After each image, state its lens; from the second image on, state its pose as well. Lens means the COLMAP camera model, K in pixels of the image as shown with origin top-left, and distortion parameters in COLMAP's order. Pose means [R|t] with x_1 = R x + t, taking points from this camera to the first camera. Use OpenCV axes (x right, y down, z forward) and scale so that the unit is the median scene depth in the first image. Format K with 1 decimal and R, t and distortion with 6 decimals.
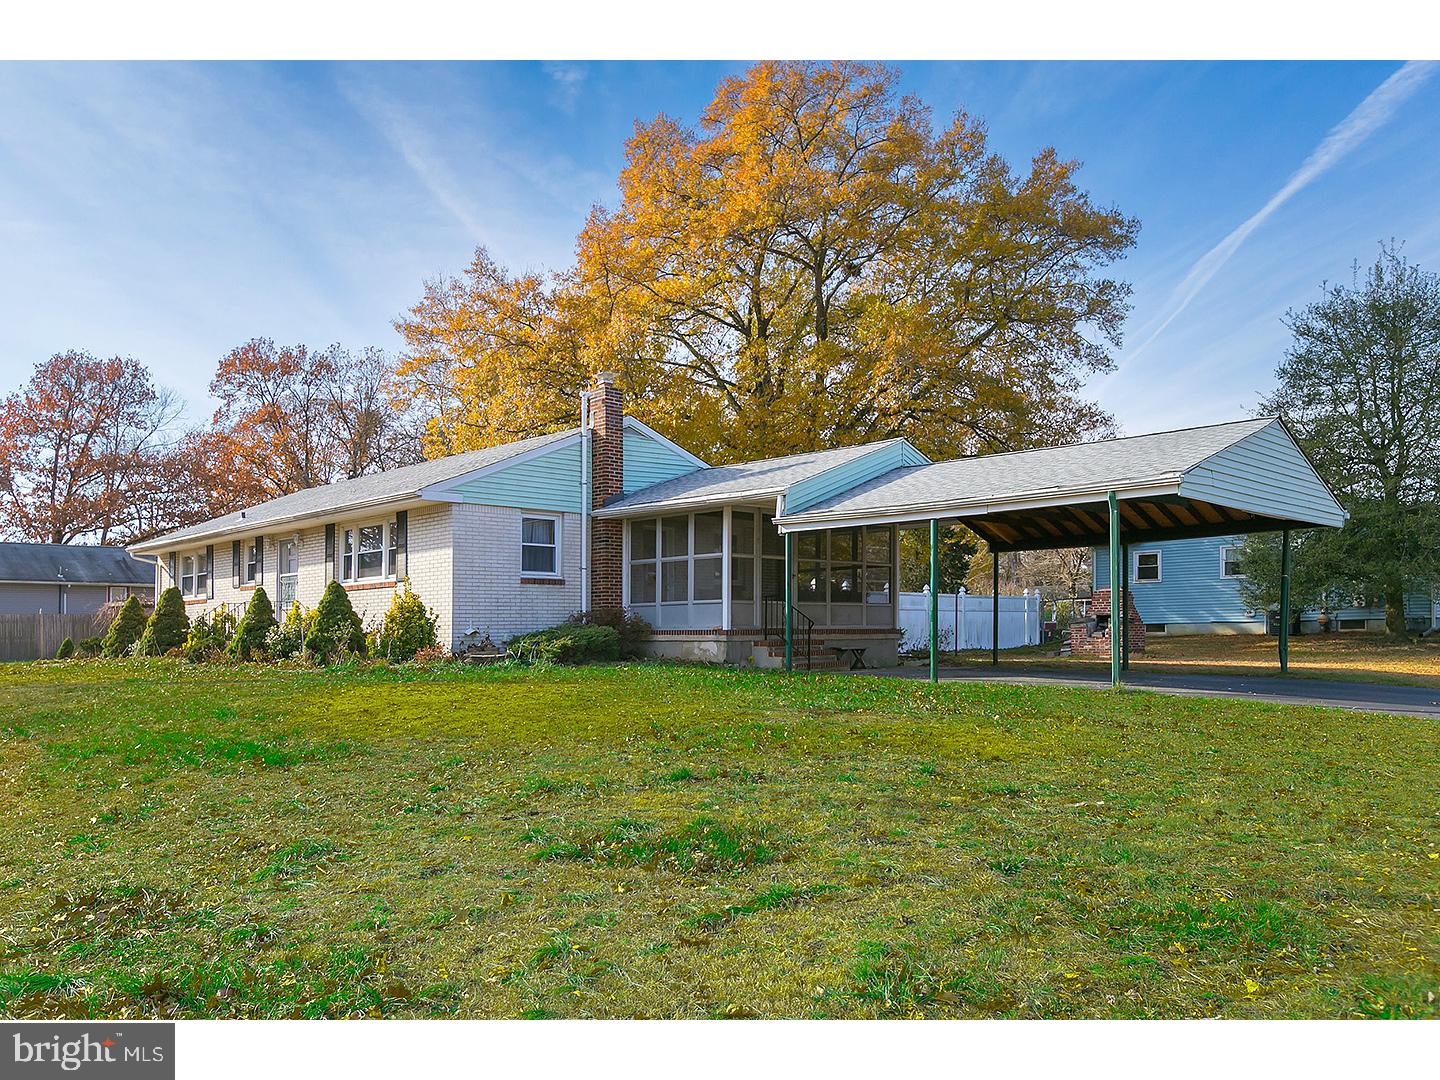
lens RADIAL K [[1044.3, 0, 721.0], [0, 1044.3, 464.9], [0, 0, 1]] dist [-0.003935, -0.000415]
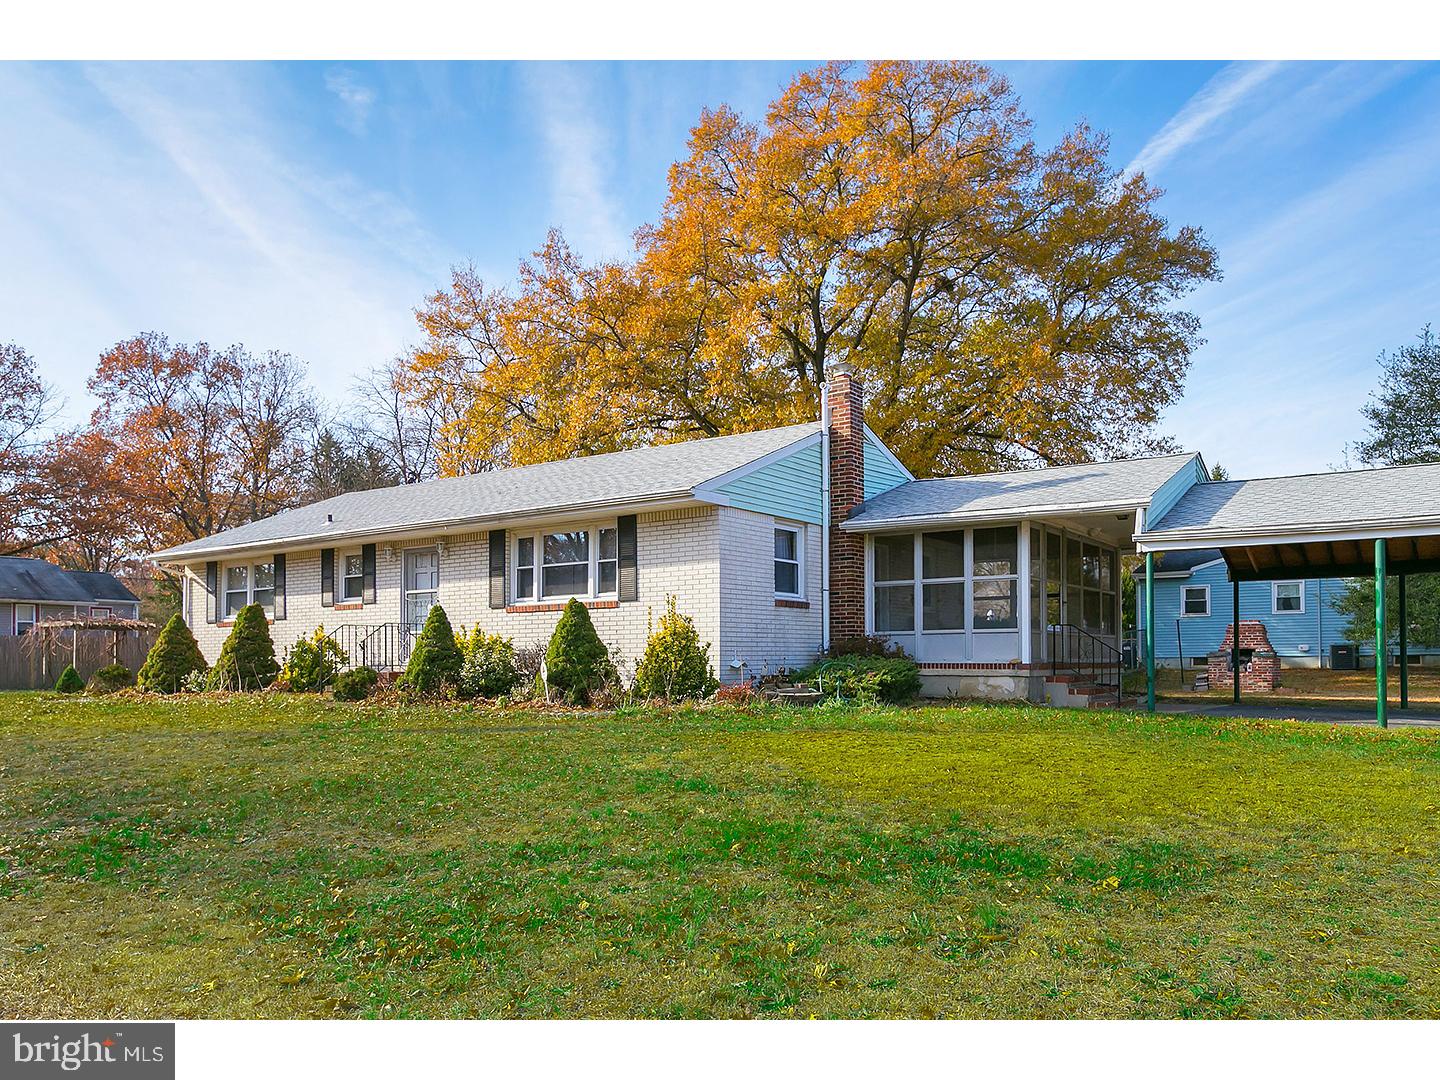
lens RADIAL K [[1008.4, 0, 744.1], [0, 1008.4, 502.3], [0, 0, 1]] dist [-0.001910, -0.000174]
pose [[0.983763, 0.034162, 0.176192, -0.341675], [-0.034752, 0.999396, 0.000264, 0.029655], [-0.176076, -0.006383, 0.984356, 0.200983]]
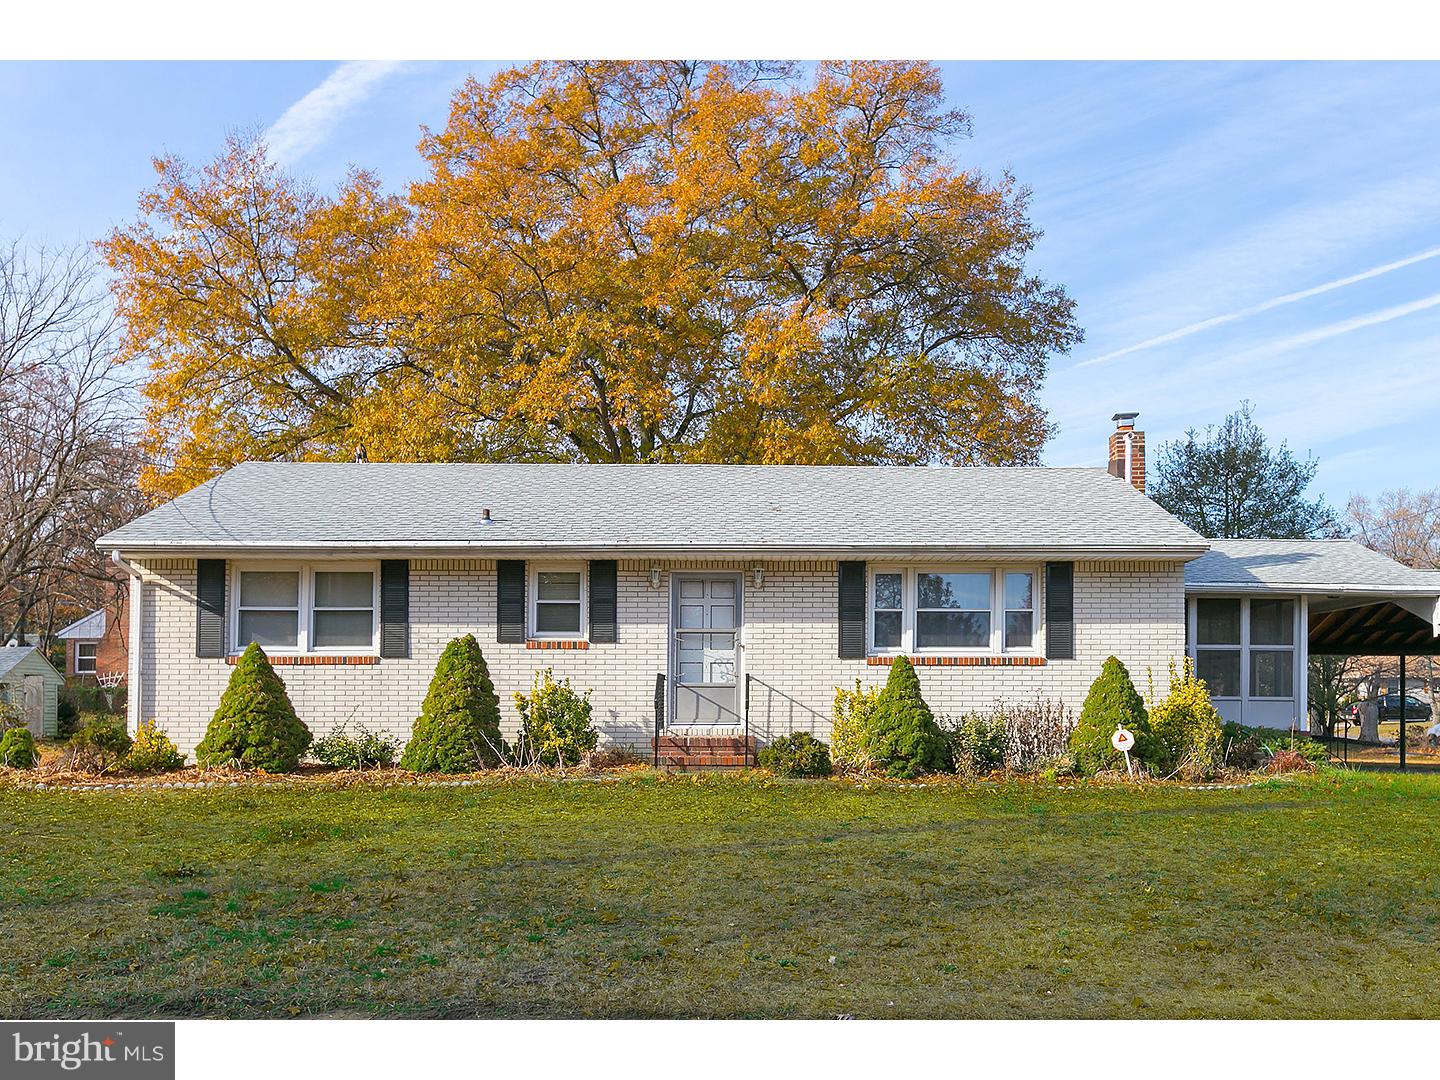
lens RADIAL K [[1238.2, 0, 720.0], [0, 1238.2, 540.0], [0, 0, 1]] dist [0.002348, -0.001386]
pose [[0.719039, 0.112228, 0.685848, -1.016533], [-0.125485, 0.991620, -0.030705, 0.081915], [-0.683547, -0.063985, 0.727097, 0.520399]]
